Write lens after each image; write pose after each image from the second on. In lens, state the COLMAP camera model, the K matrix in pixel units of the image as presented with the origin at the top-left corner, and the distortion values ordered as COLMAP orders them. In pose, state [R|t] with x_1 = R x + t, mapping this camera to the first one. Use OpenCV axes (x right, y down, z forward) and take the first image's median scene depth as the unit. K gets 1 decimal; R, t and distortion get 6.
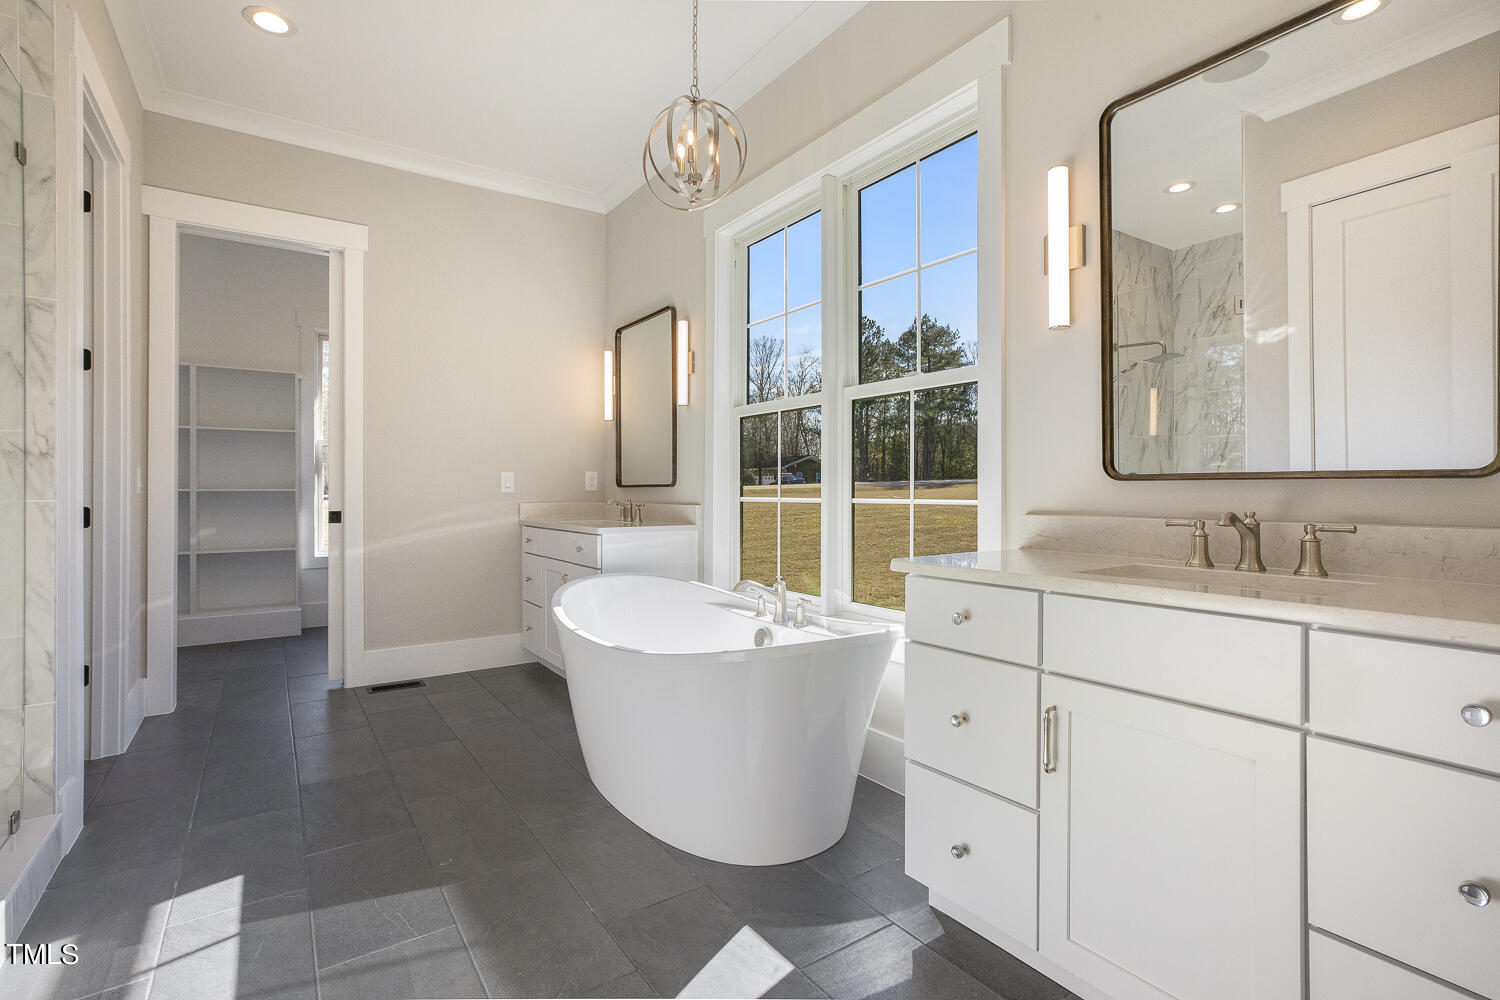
lens RADIAL K [[699.7, 0, 753.0], [0, 699.7, 505.8], [0, 0, 1]] dist [-0.027214, 0.000323]
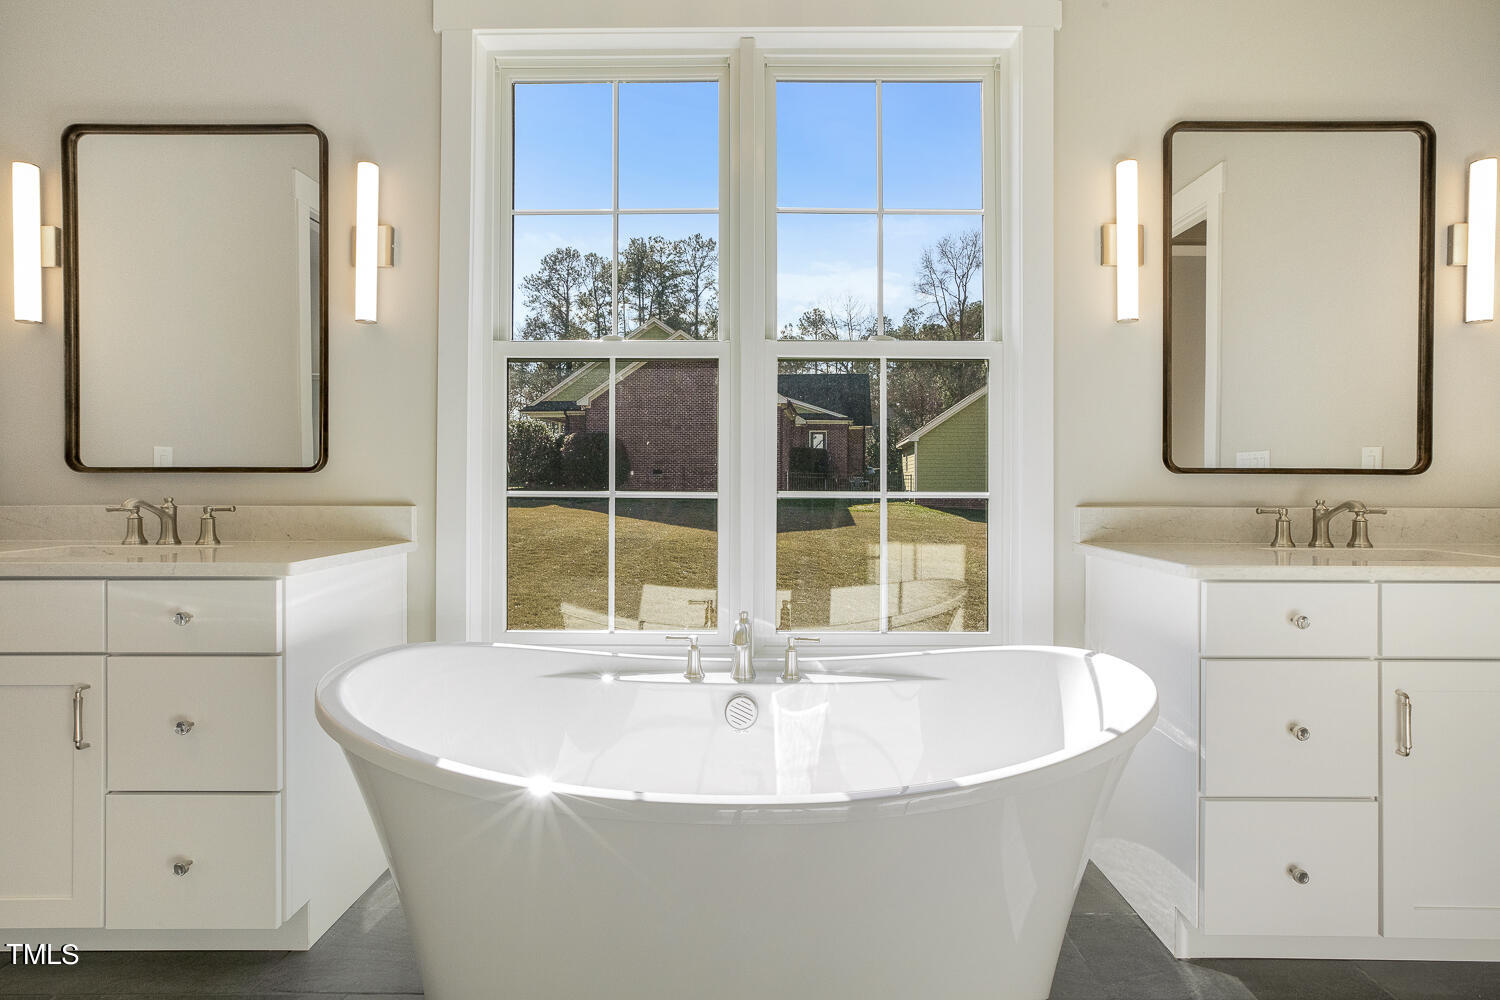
lens RADIAL K [[659.7, 0, 750.0], [0, 659.7, 500.0], [0, 0, 1]] dist [-0.052964, 0.020023]
pose [[0.578099, -0.020965, 0.815697, -0.511484], [0.012757, 0.999780, 0.016655, -0.014925], [-0.815867, 0.000777, 0.578239, 0.712437]]
